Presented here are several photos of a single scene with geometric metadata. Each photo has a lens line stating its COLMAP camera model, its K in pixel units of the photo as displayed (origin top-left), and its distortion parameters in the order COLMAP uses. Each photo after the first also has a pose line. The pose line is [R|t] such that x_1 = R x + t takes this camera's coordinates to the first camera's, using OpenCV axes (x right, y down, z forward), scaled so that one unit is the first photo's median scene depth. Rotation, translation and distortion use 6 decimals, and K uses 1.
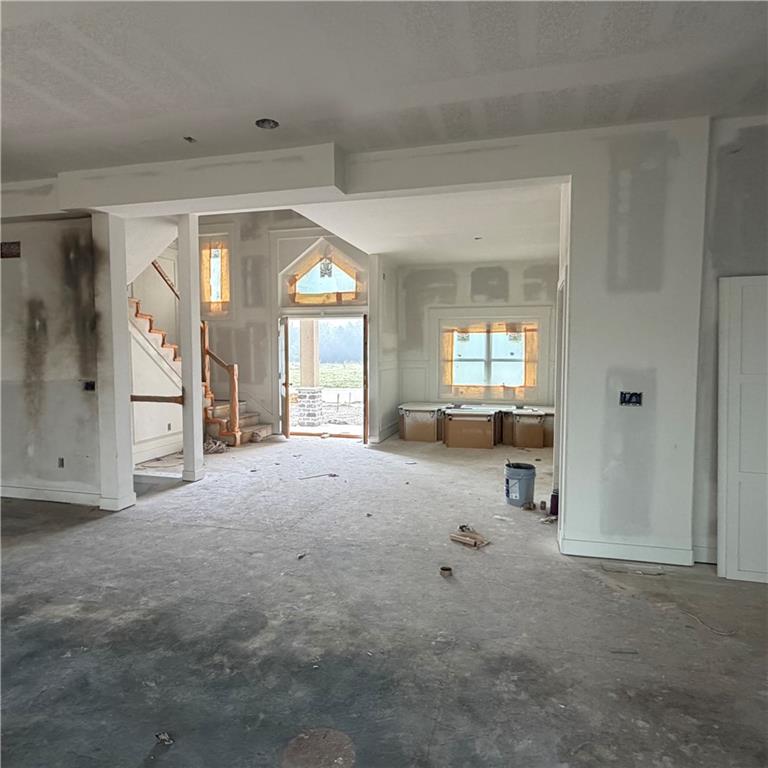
lens RADIAL K [[533.0, 0, 380.1], [0, 533.0, 386.1], [0, 0, 1]] dist [-0.001090, 0.001749]
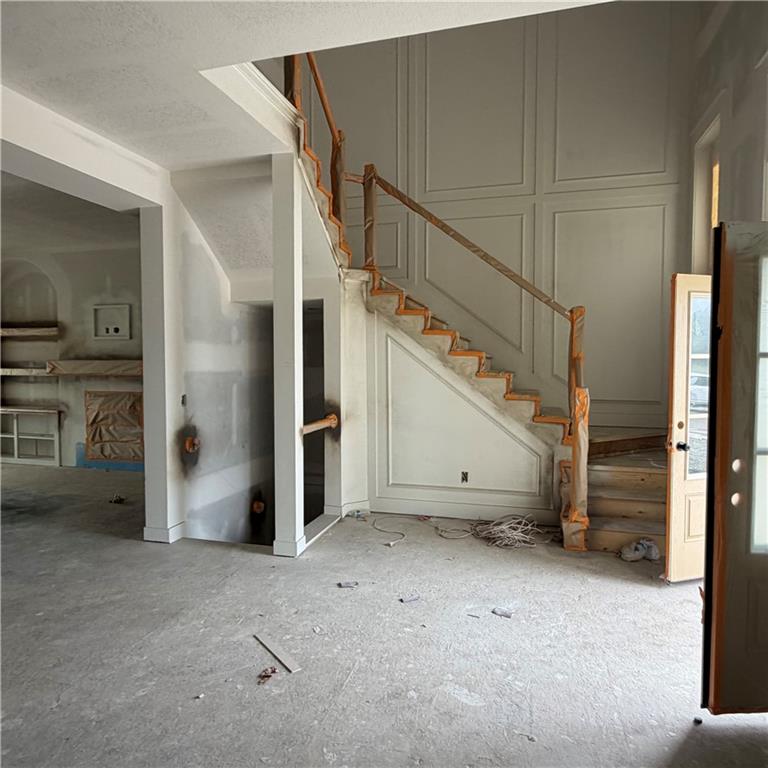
lens RADIAL K [[533.0, 0, 384.0], [0, 533.0, 382.9], [0, 0, 1]] dist [-0.001090, 0.001749]
pose [[0.001174, 0.045784, -0.998951, 0.207156], [-0.065423, 0.996815, 0.045609, -0.050802], [0.997857, 0.065300, 0.004166, 0.738448]]
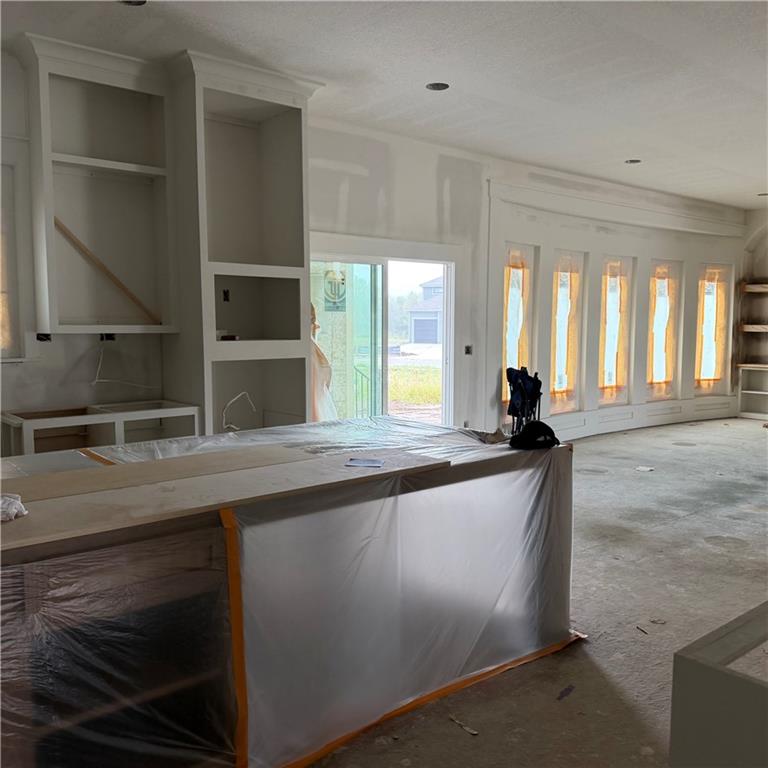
lens RADIAL K [[707.4, 0, 379.5], [0, 707.4, 398.9], [0, 0, 1]] dist [0.007184, 0.000000]
pose [[-0.584638, 0.091462, -0.806122, 0.625480], [-0.049500, 0.987752, 0.147970, -0.014807], [0.809783, 0.126411, -0.572950, 0.286908]]
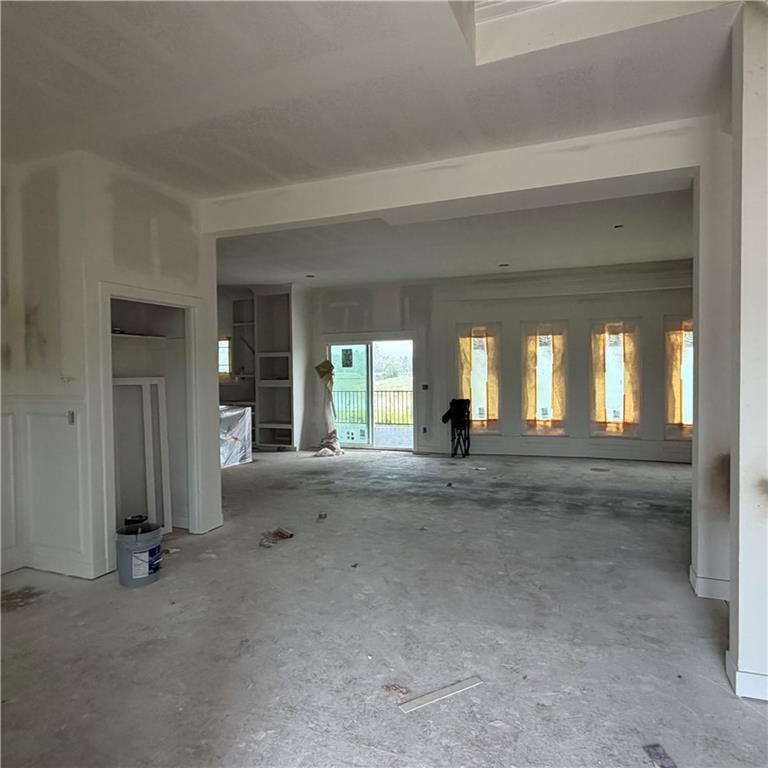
lens RADIAL K [[533.0, 0, 381.2], [0, 533.0, 382.4], [0, 0, 1]] dist [-0.001090, 0.001749]
pose [[-0.992625, 0.009854, 0.120821, -0.086067], [0.020632, 0.995882, 0.088283, -0.059474], [-0.119453, 0.090125, -0.988741, 0.937419]]
